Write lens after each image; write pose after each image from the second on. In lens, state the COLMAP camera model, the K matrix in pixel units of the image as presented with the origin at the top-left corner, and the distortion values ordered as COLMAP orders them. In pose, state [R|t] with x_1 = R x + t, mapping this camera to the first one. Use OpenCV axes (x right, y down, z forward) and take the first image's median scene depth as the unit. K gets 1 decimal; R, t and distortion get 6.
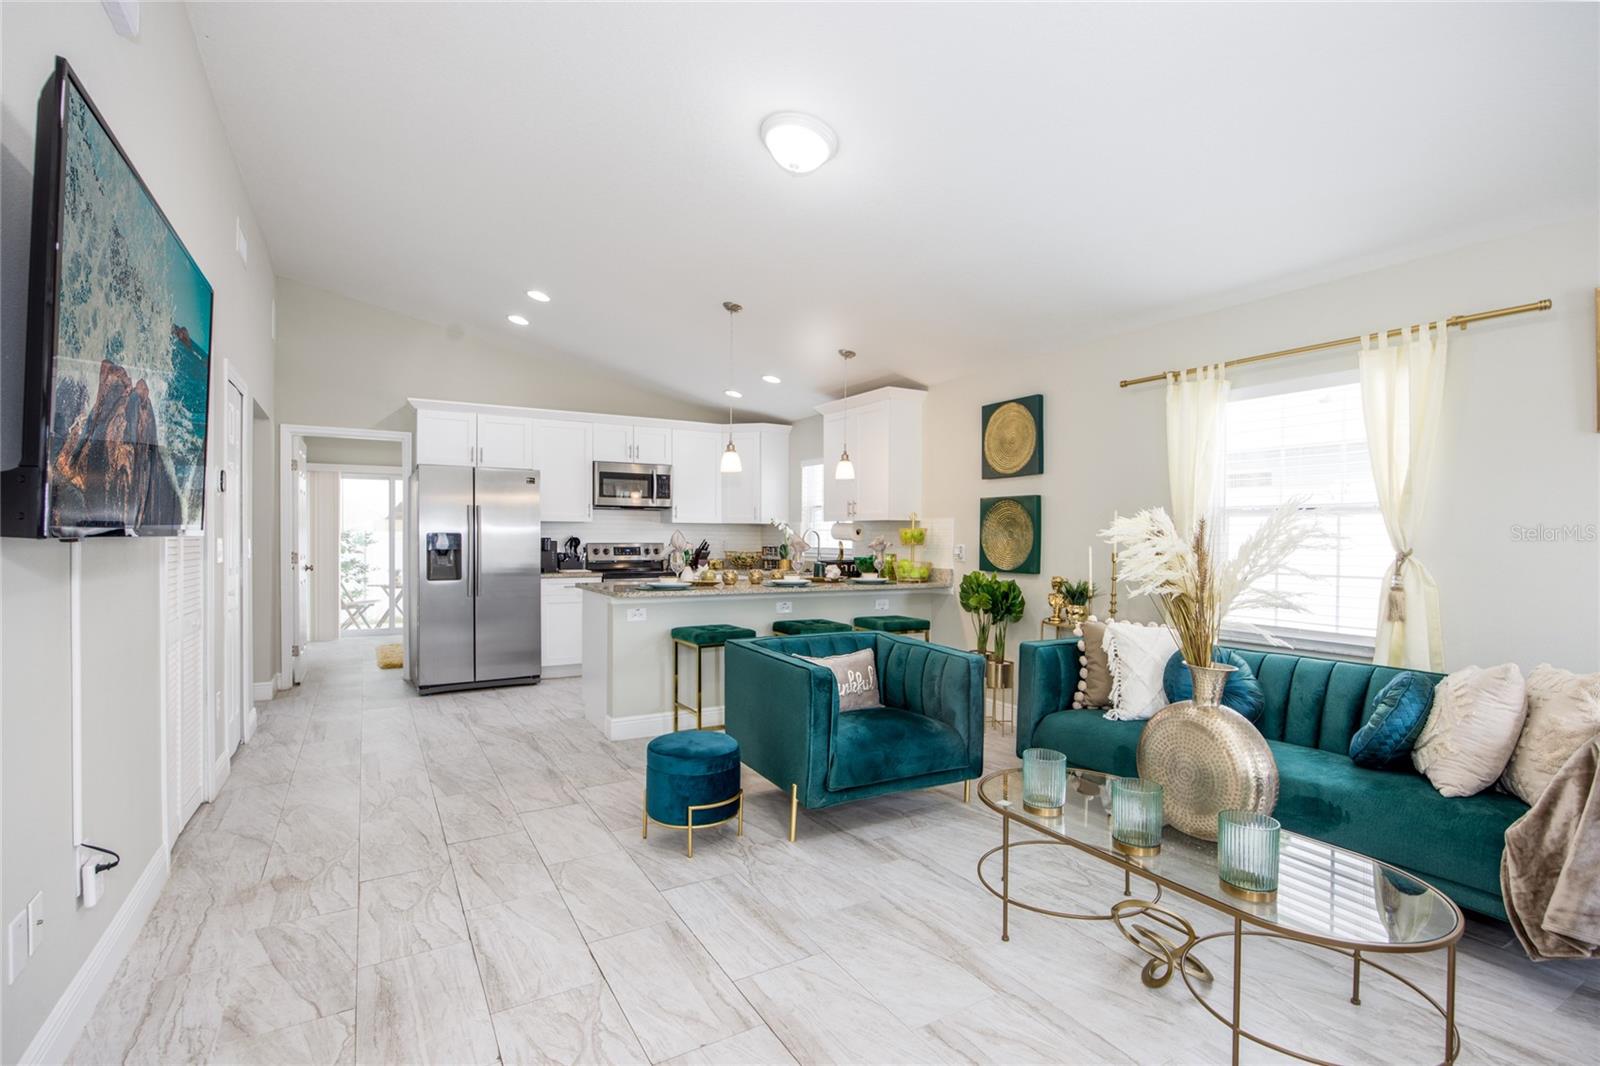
lens RADIAL K [[734.1, 0, 800.0], [0, 734.1, 533.0], [0, 0, 1]] dist [-0.000347, 0.000091]
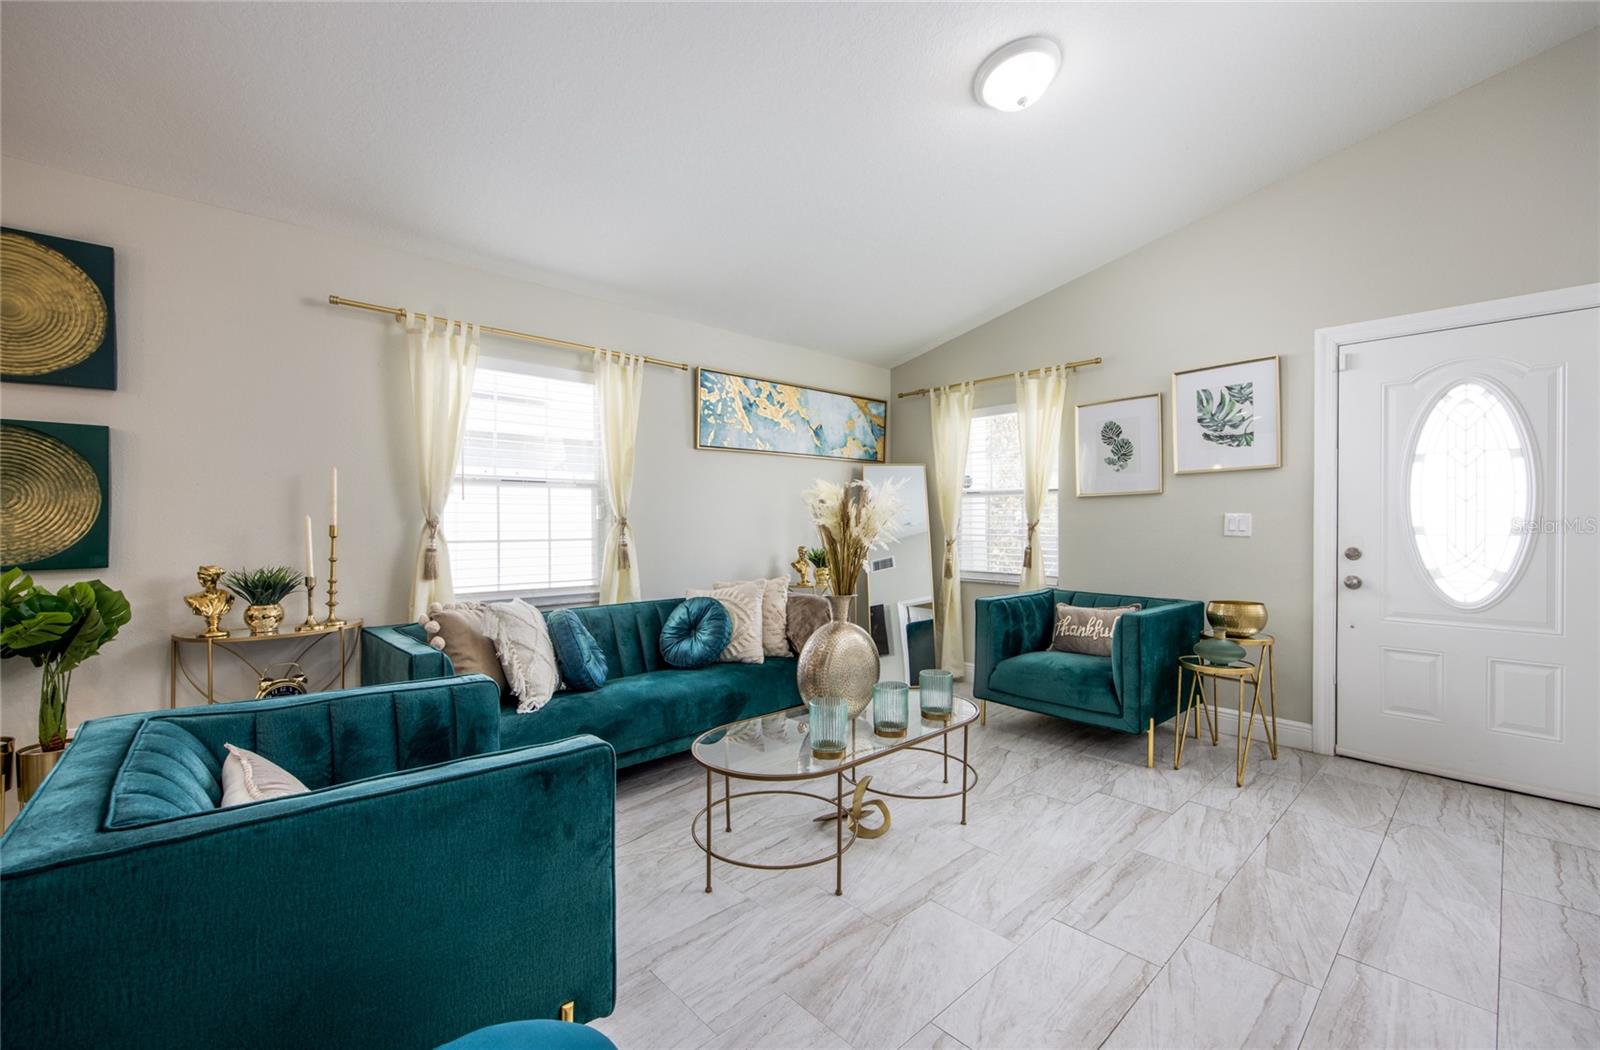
lens RADIAL K [[663.9, 0, 800.0], [0, 663.9, 525.0], [0, 0, 1]] dist [-0.000378, -0.000130]
pose [[-0.213621, -0.011354, 0.976851, -1.735008], [-0.007334, 0.999923, 0.010019, 0.086328], [-0.976889, -0.005024, -0.213688, 3.577208]]
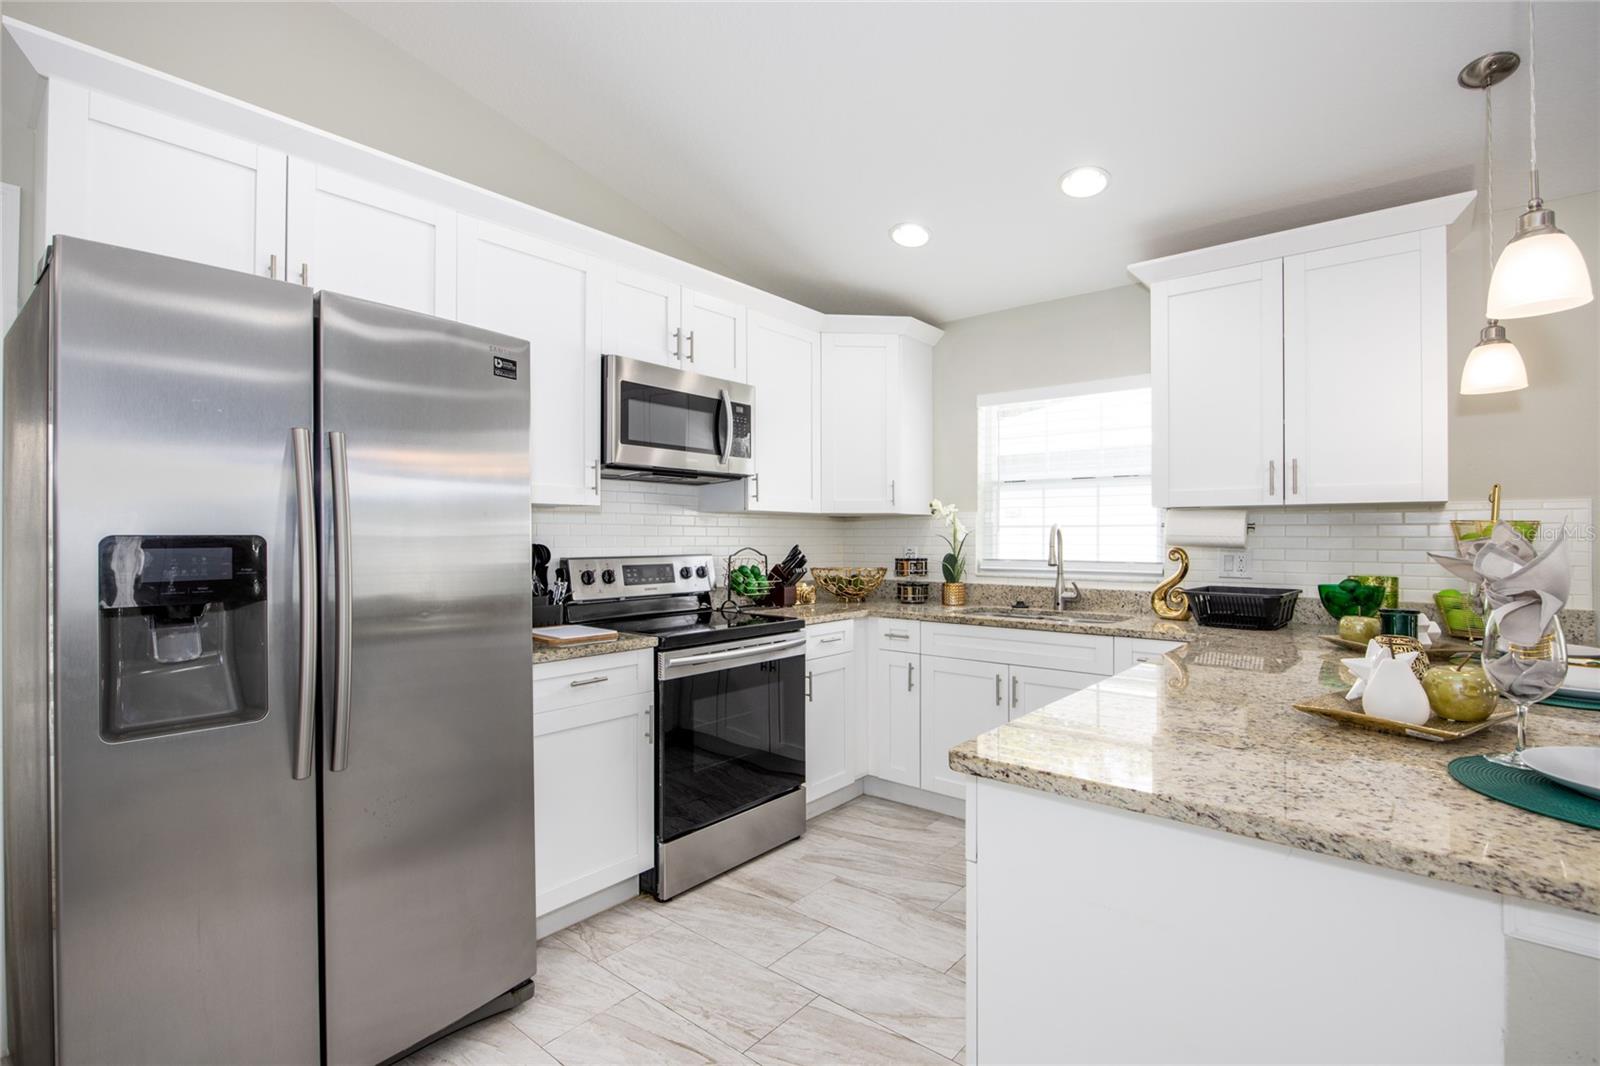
lens RADIAL K [[734.1, 0, 800.0], [0, 734.1, 533.0], [0, 0, 1]] dist [-0.000347, 0.000091]
pose [[0.940444, -0.002533, 0.339940, -0.300346], [-0.000718, 0.999955, 0.009437, -0.004197], [-0.339948, -0.009119, 0.940400, 0.554784]]
